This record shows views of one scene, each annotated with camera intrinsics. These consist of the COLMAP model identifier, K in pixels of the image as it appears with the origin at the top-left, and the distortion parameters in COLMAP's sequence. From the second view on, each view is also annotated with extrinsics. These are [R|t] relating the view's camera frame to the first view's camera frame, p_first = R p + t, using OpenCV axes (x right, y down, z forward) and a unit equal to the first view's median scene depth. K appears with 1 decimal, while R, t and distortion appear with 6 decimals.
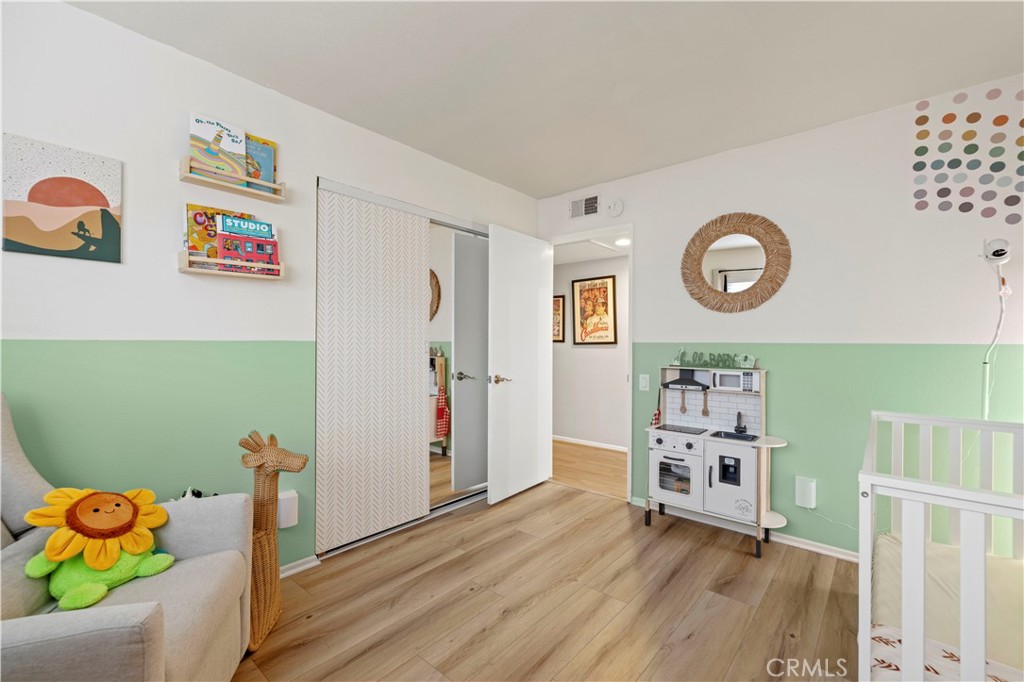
lens RADIAL K [[440.6, 0, 511.3], [0, 440.6, 337.4], [0, 0, 1]] dist [-0.000258, -0.000120]
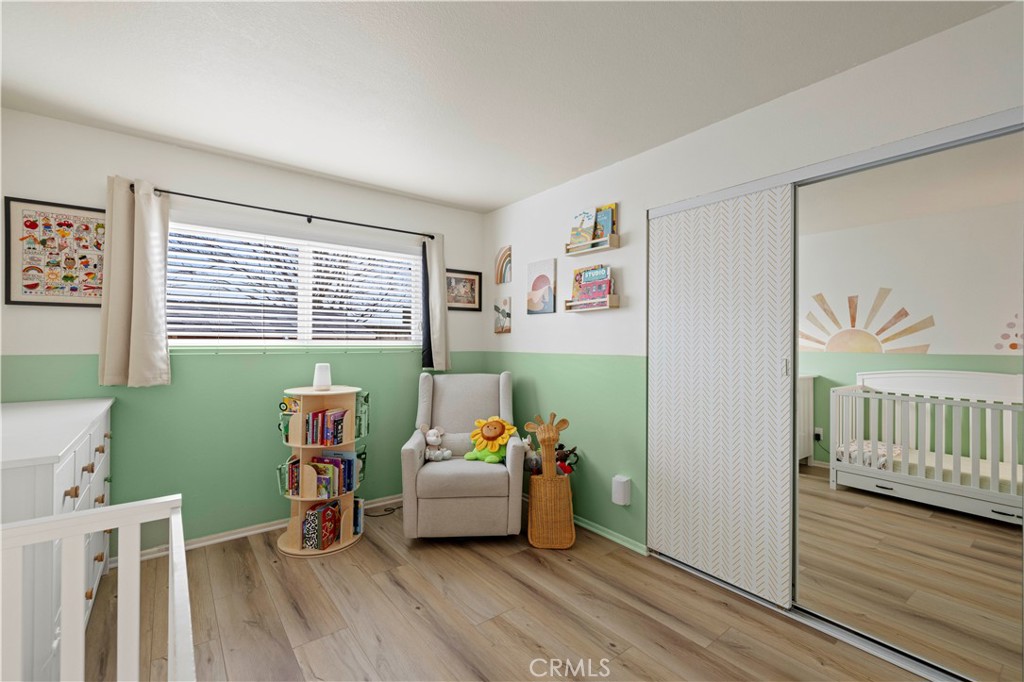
lens RADIAL K [[440.6, 0, 511.1], [0, 440.6, 344.7], [0, 0, 1]] dist [-0.000258, -0.000120]
pose [[-0.203962, -0.012566, -0.978898, 0.846558], [-0.005334, 0.999917, -0.011724, -0.006750], [0.978964, 0.002830, -0.204012, 1.028705]]
